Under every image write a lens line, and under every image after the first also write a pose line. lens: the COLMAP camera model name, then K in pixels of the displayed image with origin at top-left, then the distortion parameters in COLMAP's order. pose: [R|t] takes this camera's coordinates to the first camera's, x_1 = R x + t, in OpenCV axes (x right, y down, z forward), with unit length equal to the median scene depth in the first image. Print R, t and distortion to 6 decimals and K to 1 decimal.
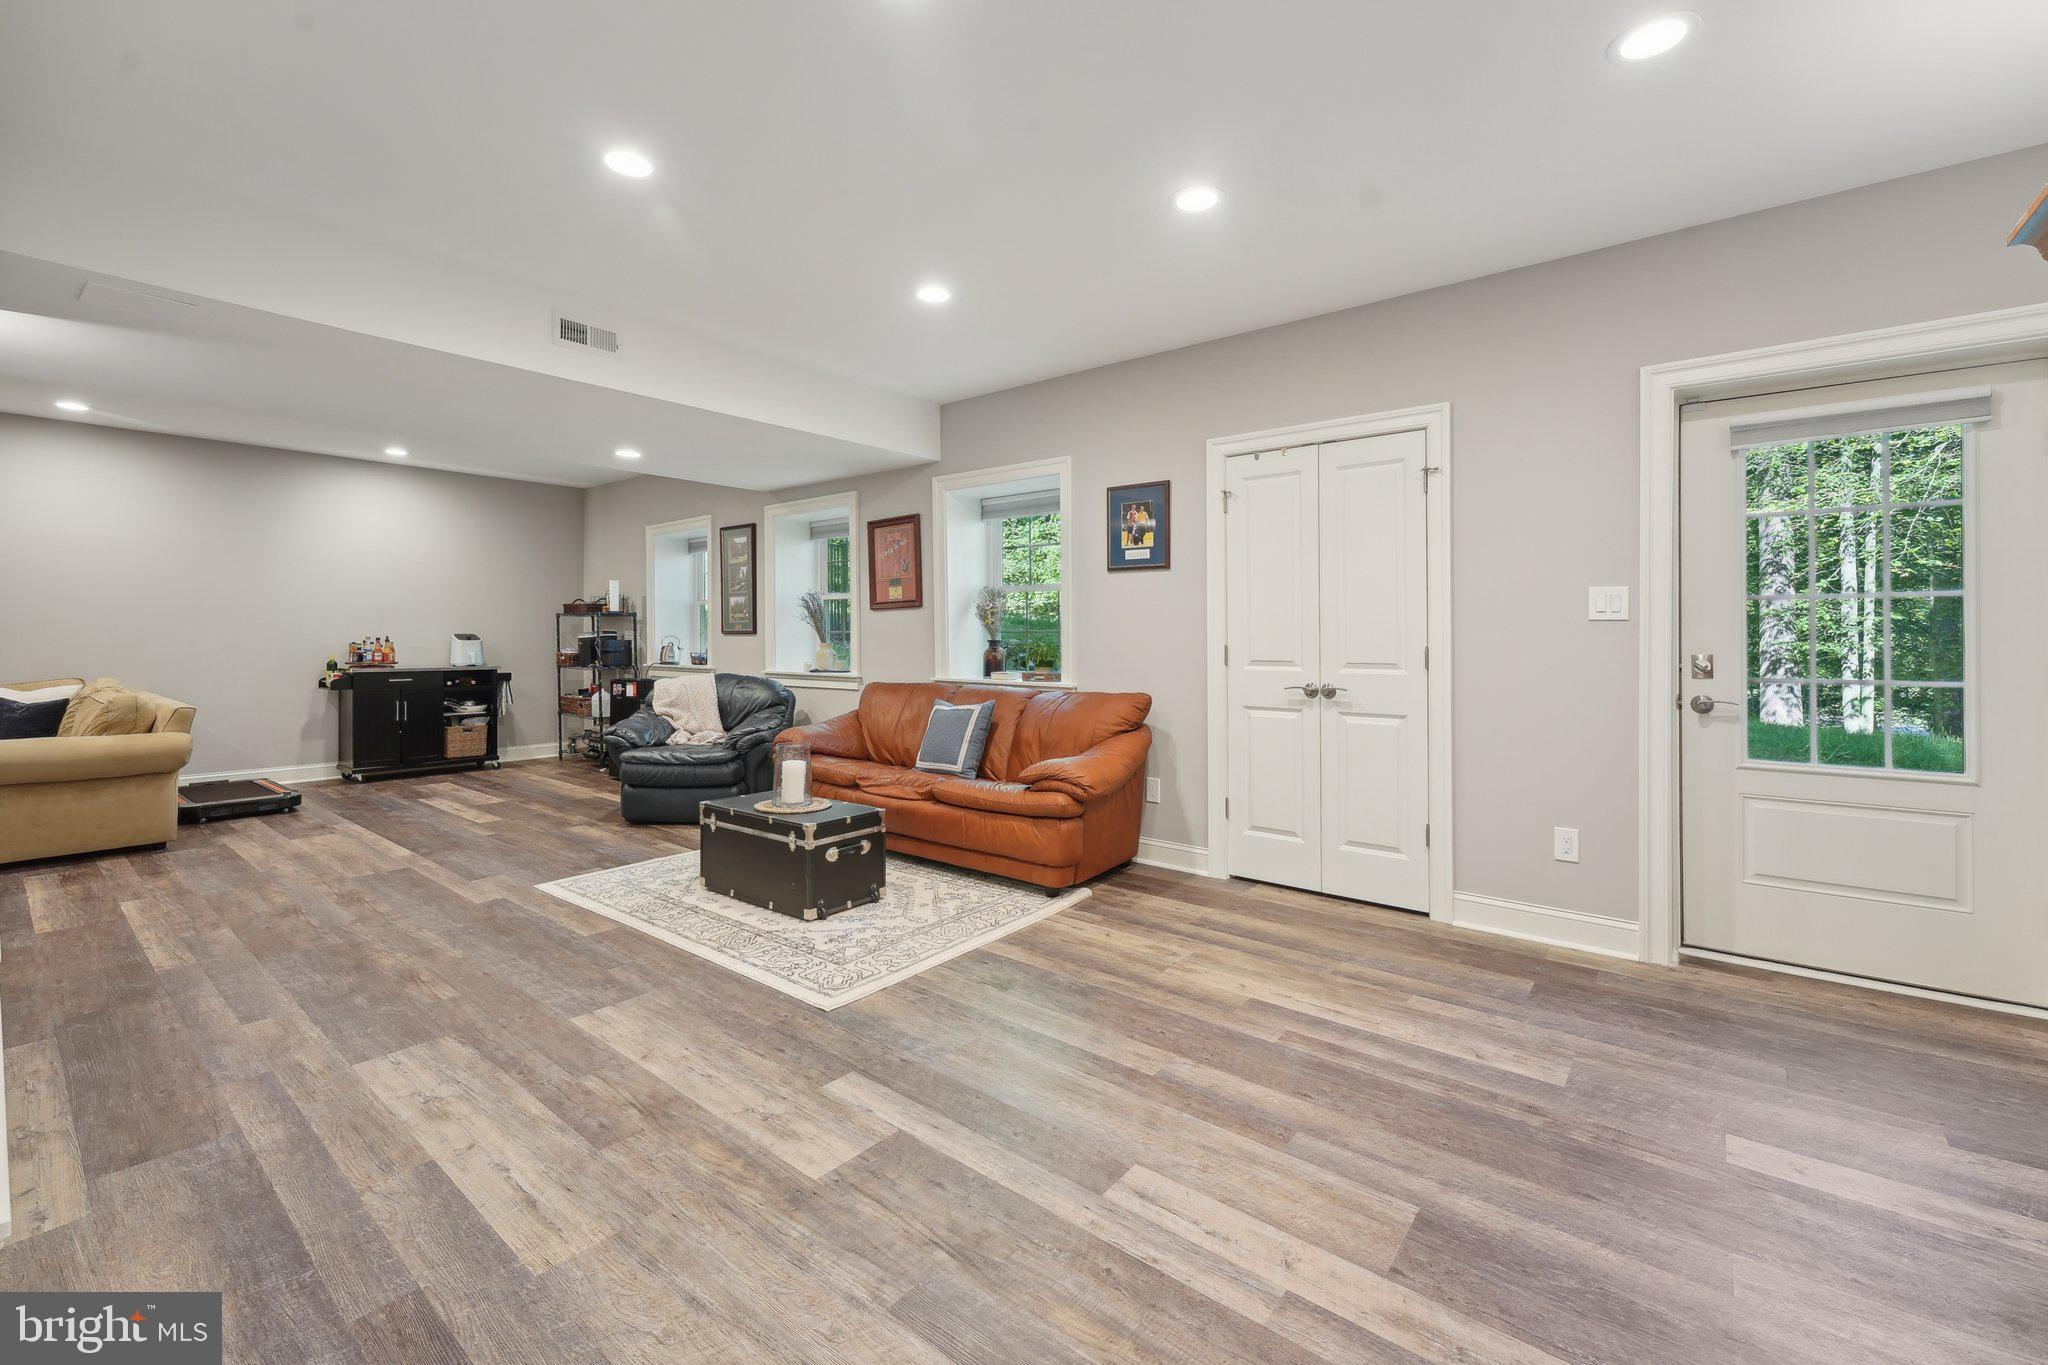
lens RADIAL K [[837.1, 0, 1030.5], [0, 837.1, 638.6], [0, 0, 1]] dist [-0.011988, -0.000830]
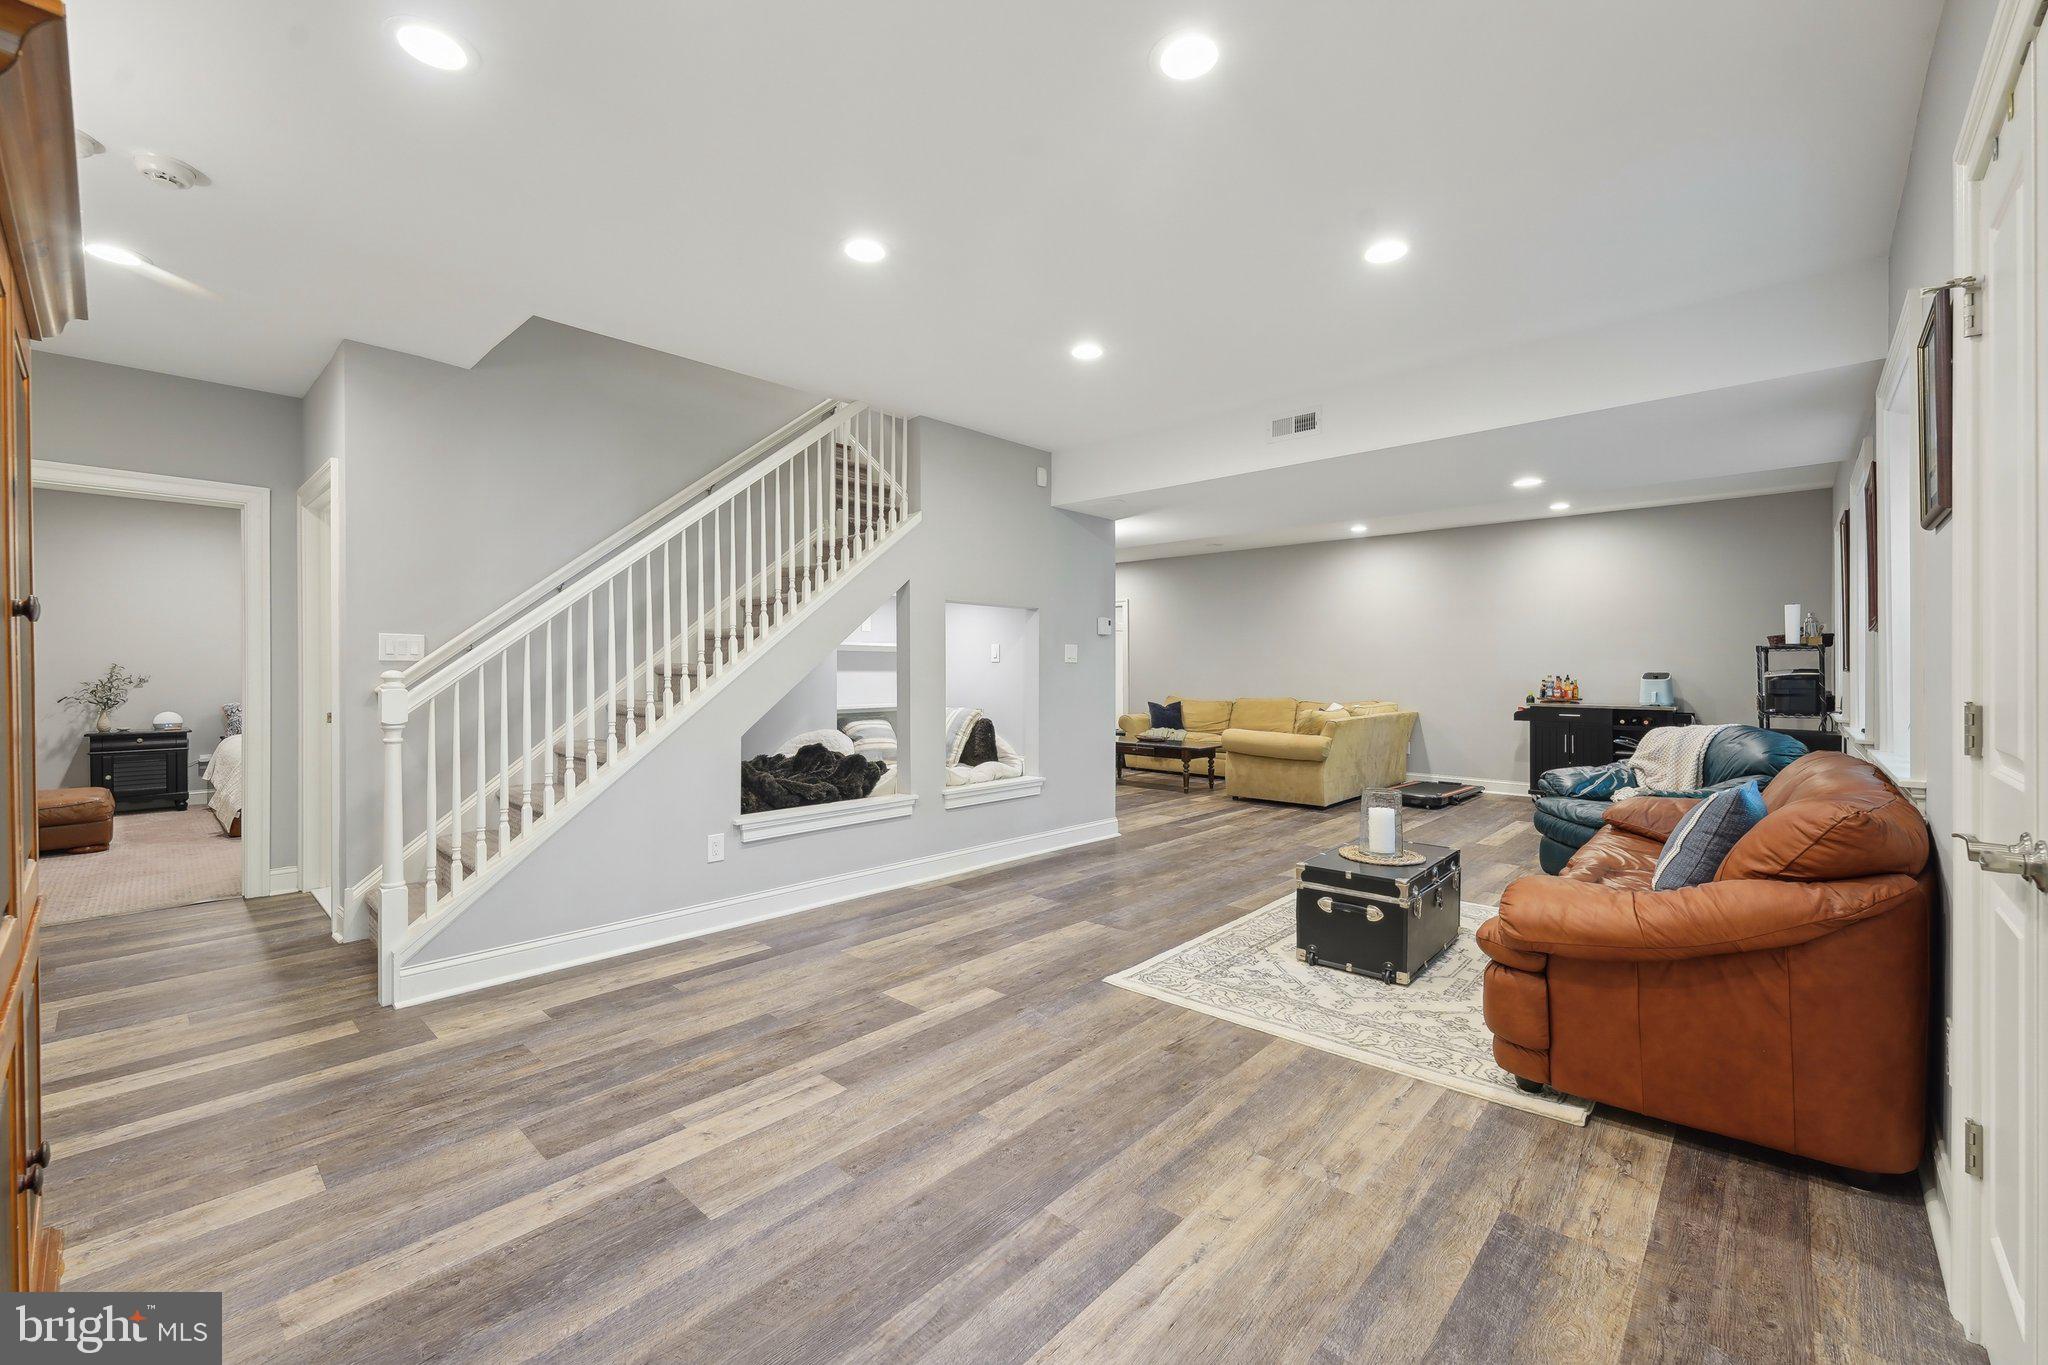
lens RADIAL K [[837.1, 0, 1027.7], [0, 837.1, 678.8], [0, 0, 1]] dist [-0.011988, -0.000830]
pose [[-0.065030, 0.005858, -0.997866, 0.919044], [-0.005091, 0.999968, 0.006202, -0.002491], [0.997870, 0.005483, -0.064998, 0.906150]]
